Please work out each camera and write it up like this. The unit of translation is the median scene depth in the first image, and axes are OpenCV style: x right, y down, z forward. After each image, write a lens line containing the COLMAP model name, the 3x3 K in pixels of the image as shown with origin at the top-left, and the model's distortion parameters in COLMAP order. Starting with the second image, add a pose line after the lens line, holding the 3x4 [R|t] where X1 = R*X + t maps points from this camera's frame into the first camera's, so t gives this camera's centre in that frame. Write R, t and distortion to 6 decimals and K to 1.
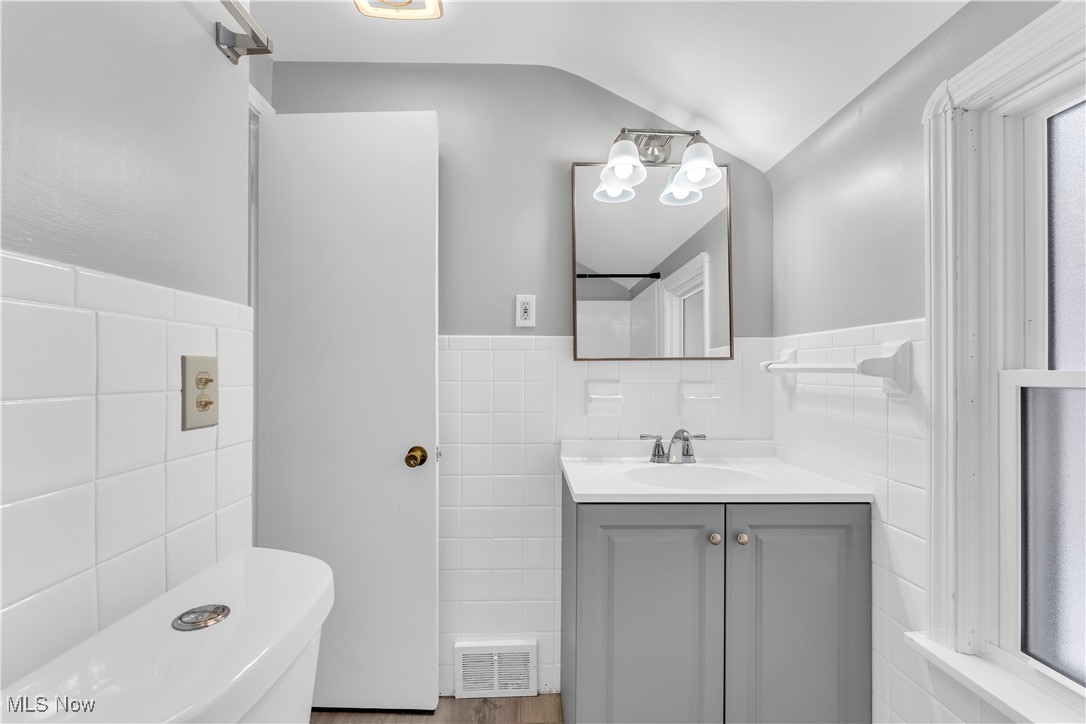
lens RADIAL K [[442.7, 0, 537.2], [0, 442.7, 369.1], [0, 0, 1]] dist [0.001669, 0.000288]
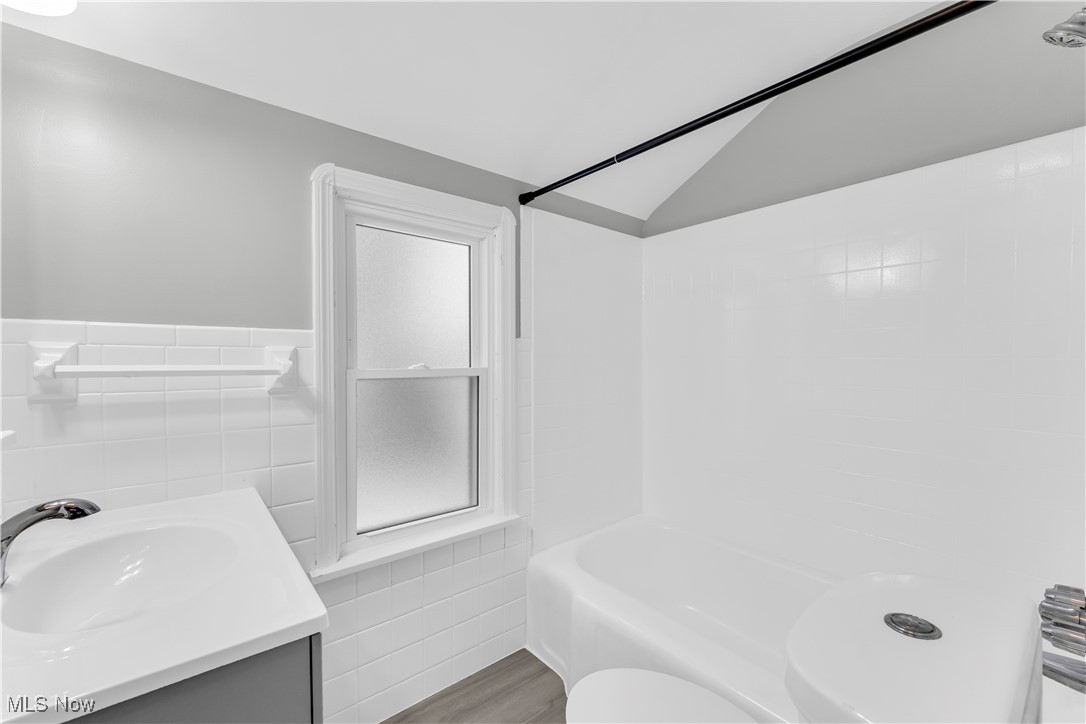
lens RADIAL K [[442.7, 0, 537.2], [0, 442.7, 369.1], [0, 0, 1]] dist [0.001669, 0.000288]
pose [[-0.613174, -0.029560, 0.789395, -0.506020], [-0.010308, 0.999514, 0.029421, -0.042738], [-0.789881, 0.009903, -0.613180, 1.147253]]
